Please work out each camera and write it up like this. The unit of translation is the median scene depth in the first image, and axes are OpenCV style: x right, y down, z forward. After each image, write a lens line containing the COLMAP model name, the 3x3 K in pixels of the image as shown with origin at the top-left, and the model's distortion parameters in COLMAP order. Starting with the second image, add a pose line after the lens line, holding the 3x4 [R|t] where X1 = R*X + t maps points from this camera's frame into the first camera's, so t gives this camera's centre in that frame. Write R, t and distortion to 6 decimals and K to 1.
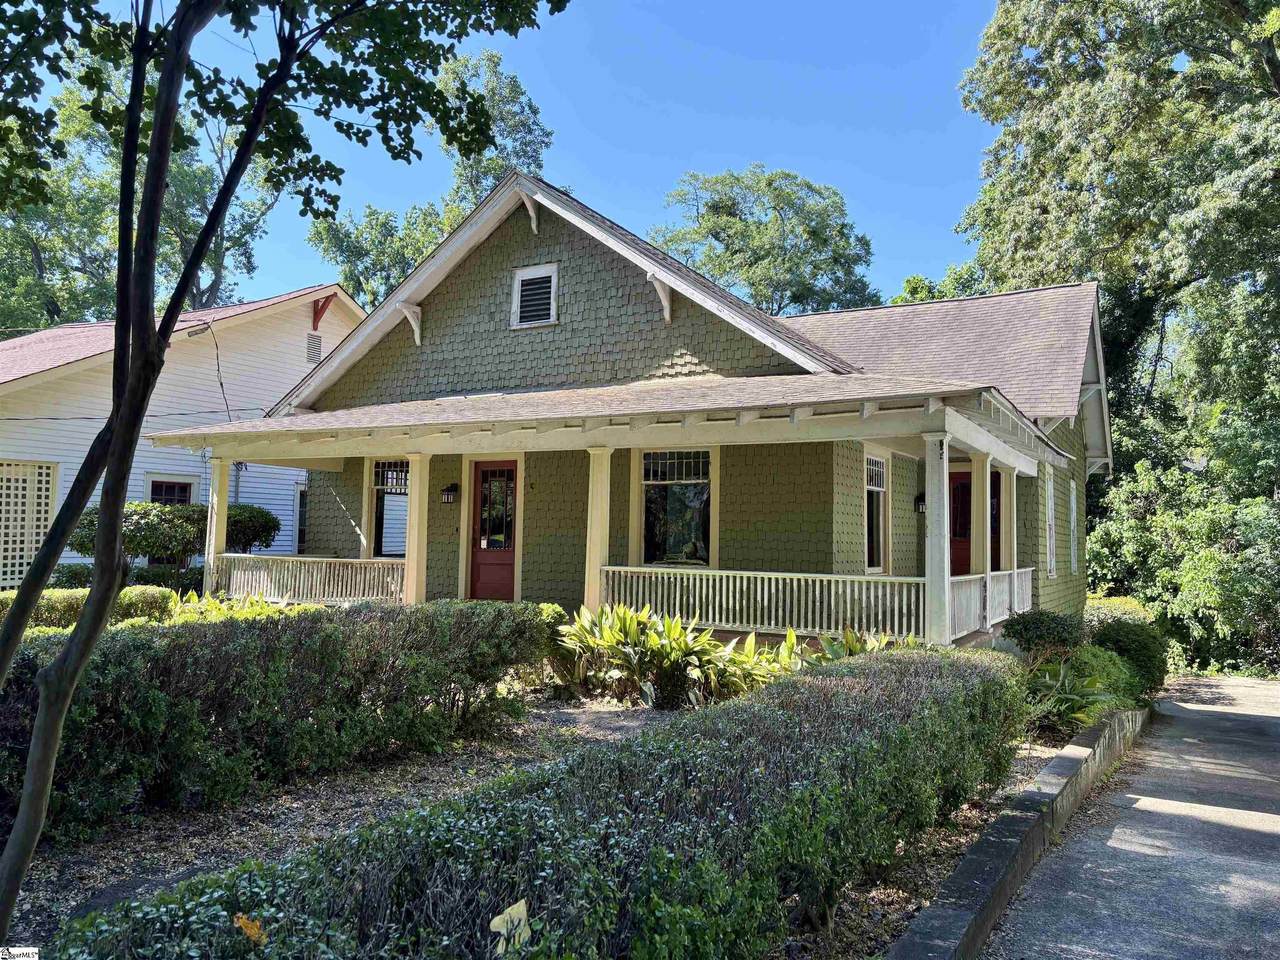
lens RADIAL K [[964.2, 0, 640.0], [0, 964.2, 480.0], [0, 0, 1]] dist [0.040733, -0.008340]
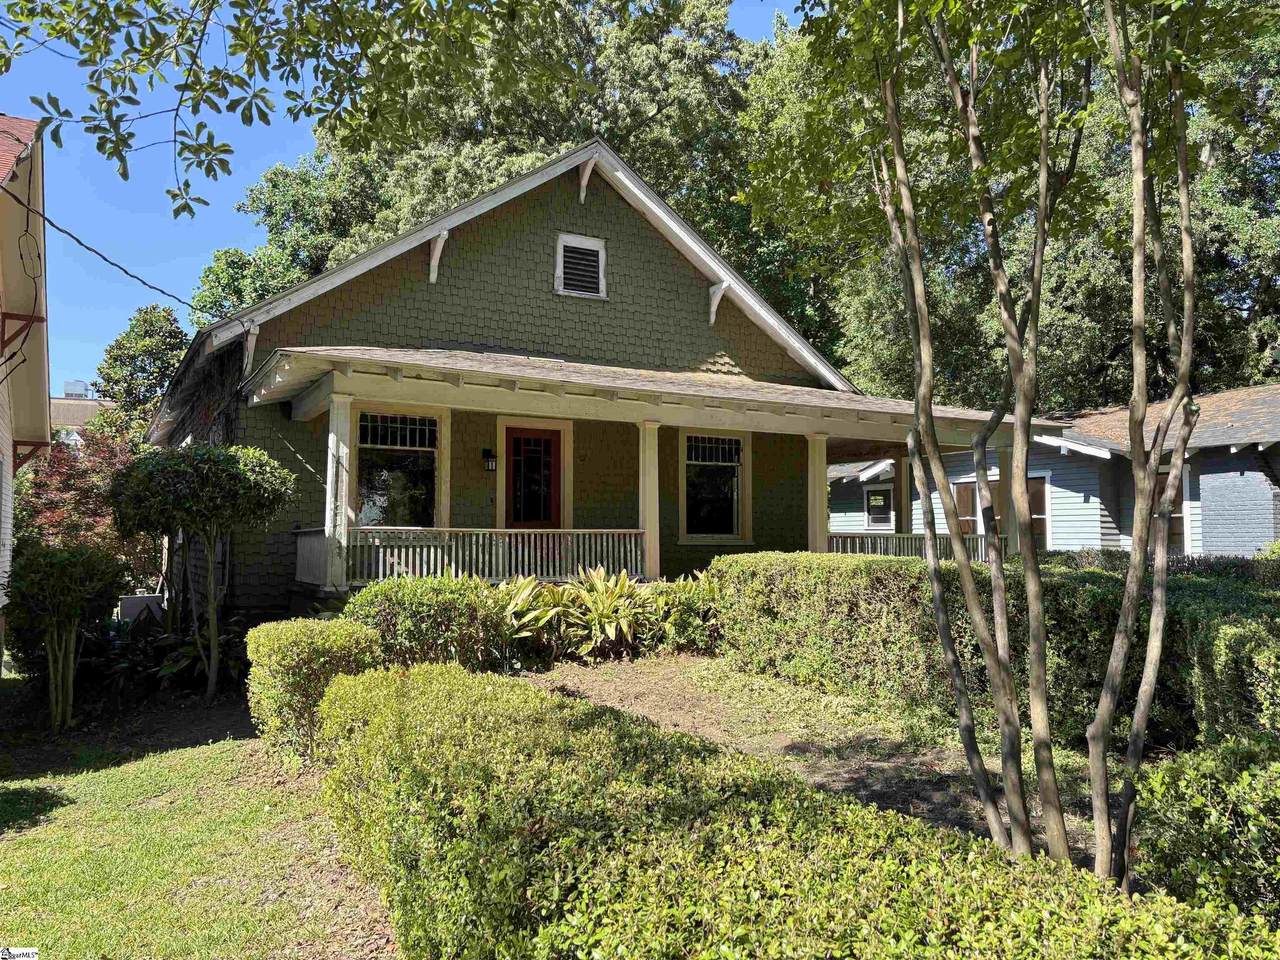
lens RADIAL K [[957.1, 0, 631.2], [0, 957.1, 487.5], [0, 0, 1]] dist [0.042296, -0.038138]
pose [[0.520831, 0.030447, 0.853116, -0.913053], [-0.048550, 0.998803, -0.006006, 0.039421], [-0.852278, -0.038291, 0.521686, 0.435124]]
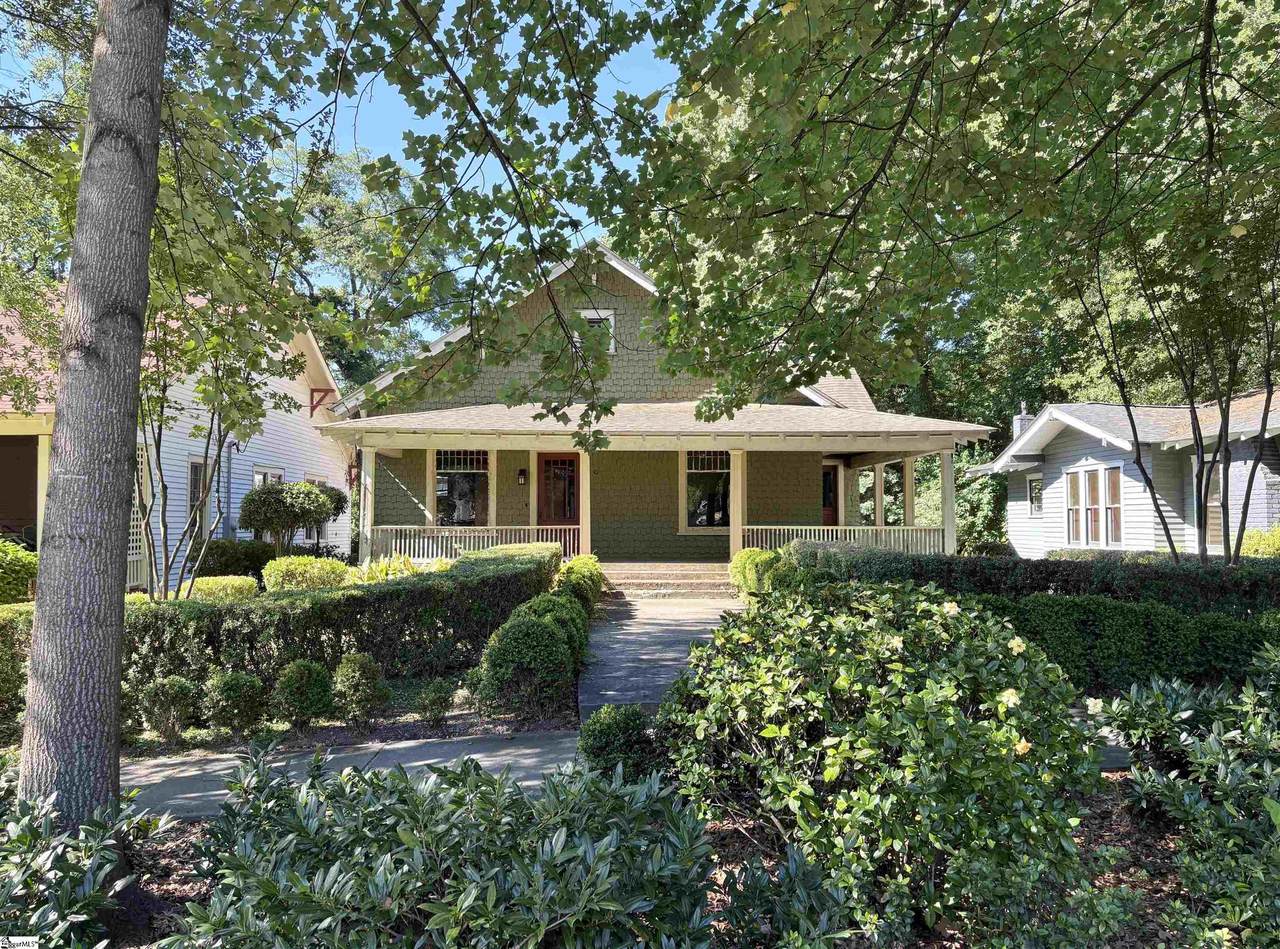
lens RADIAL K [[969.1, 0, 640.0], [0, 969.1, 474.5], [0, 0, 1]] dist [0.087688, -0.195584]
pose [[0.856040, 0.005447, 0.516881, -0.758254], [-0.015792, 0.999753, 0.015619, -0.012614], [-0.516668, -0.021533, 0.855915, -0.205630]]
